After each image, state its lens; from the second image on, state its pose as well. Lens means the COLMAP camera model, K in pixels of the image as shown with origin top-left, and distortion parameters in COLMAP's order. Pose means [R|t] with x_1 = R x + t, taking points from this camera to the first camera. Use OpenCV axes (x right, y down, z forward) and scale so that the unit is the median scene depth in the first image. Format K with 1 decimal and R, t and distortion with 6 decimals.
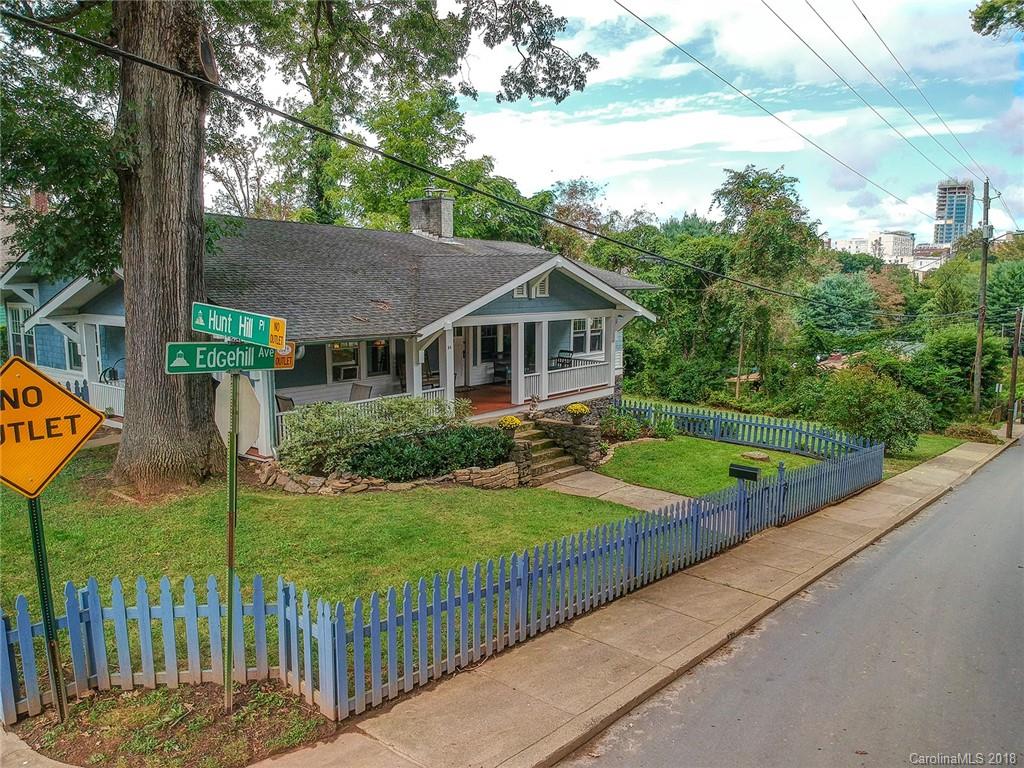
lens RADIAL K [[808.9, 0, 512.0], [0, 808.9, 384.0], [0, 0, 1]] dist [0.124737, -0.246224]
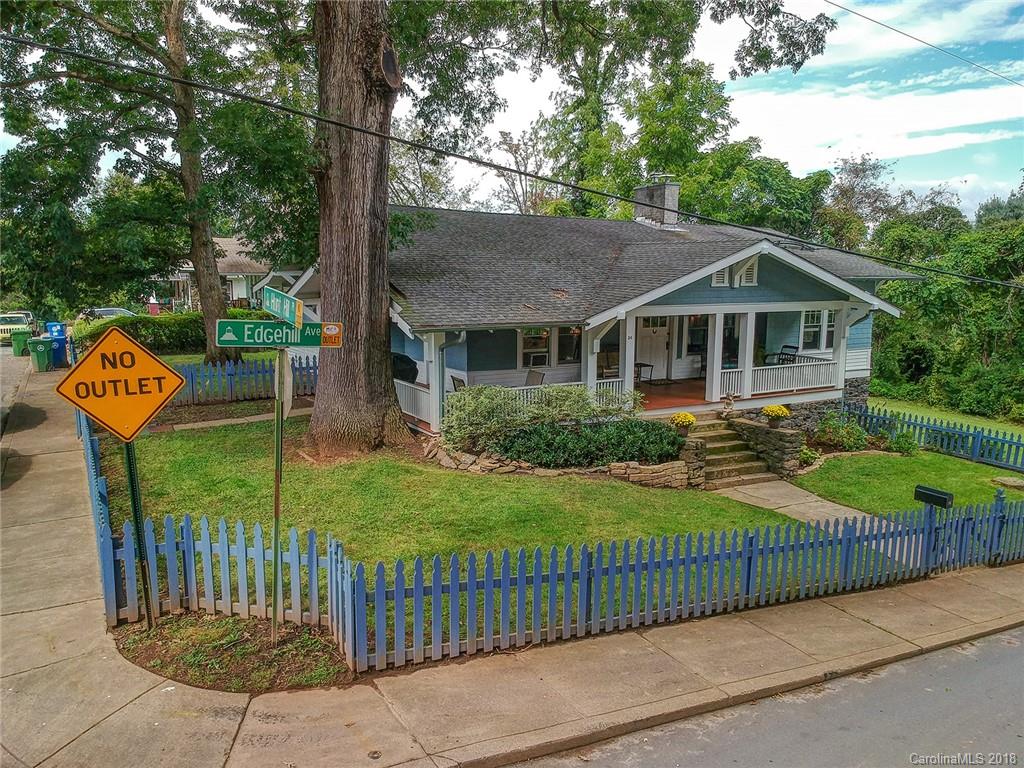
lens RADIAL K [[829.8, 0, 509.8], [0, 829.8, 376.0], [0, 0, 1]] dist [0.128782, -0.285354]
pose [[0.919710, 0.053000, -0.389003, 0.204511], [-0.053297, 0.998528, 0.010035, -0.001736], [0.388963, 0.011504, 0.921182, 0.025477]]
